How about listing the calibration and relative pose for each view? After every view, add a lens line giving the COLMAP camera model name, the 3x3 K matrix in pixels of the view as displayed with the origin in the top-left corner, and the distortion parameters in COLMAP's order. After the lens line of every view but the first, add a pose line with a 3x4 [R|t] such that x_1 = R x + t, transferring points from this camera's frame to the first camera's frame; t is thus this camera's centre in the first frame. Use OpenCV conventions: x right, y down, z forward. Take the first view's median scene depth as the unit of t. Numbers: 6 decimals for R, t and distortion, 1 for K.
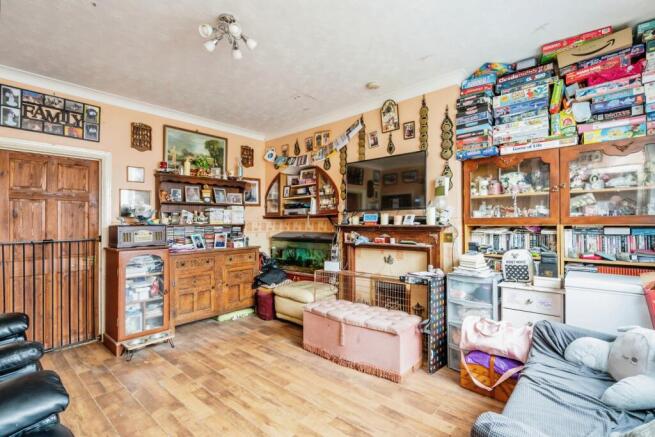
lens RADIAL K [[306.7, 0, 327.9], [0, 306.7, 222.2], [0, 0, 1]] dist [0.001262, 0.000383]
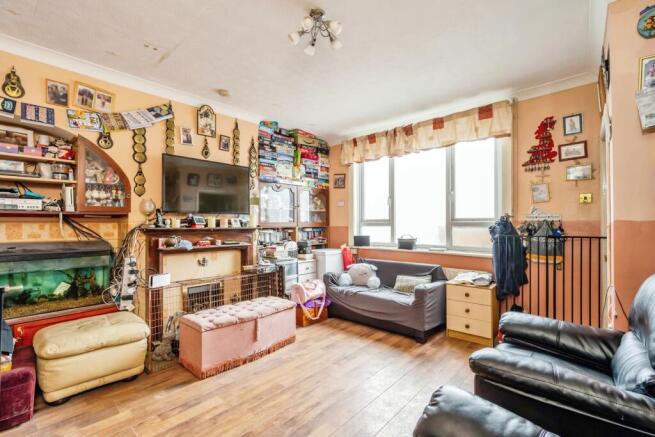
lens RADIAL K [[291.0, 0, 326.9], [0, 291.0, 224.7], [0, 0, 1]] dist [-0.001468, -0.000181]
pose [[0.021109, 0.005216, 0.999764, -0.800749], [-0.000940, 0.999986, -0.005197, 0.003861], [-0.999777, -0.000830, 0.021114, 0.612975]]
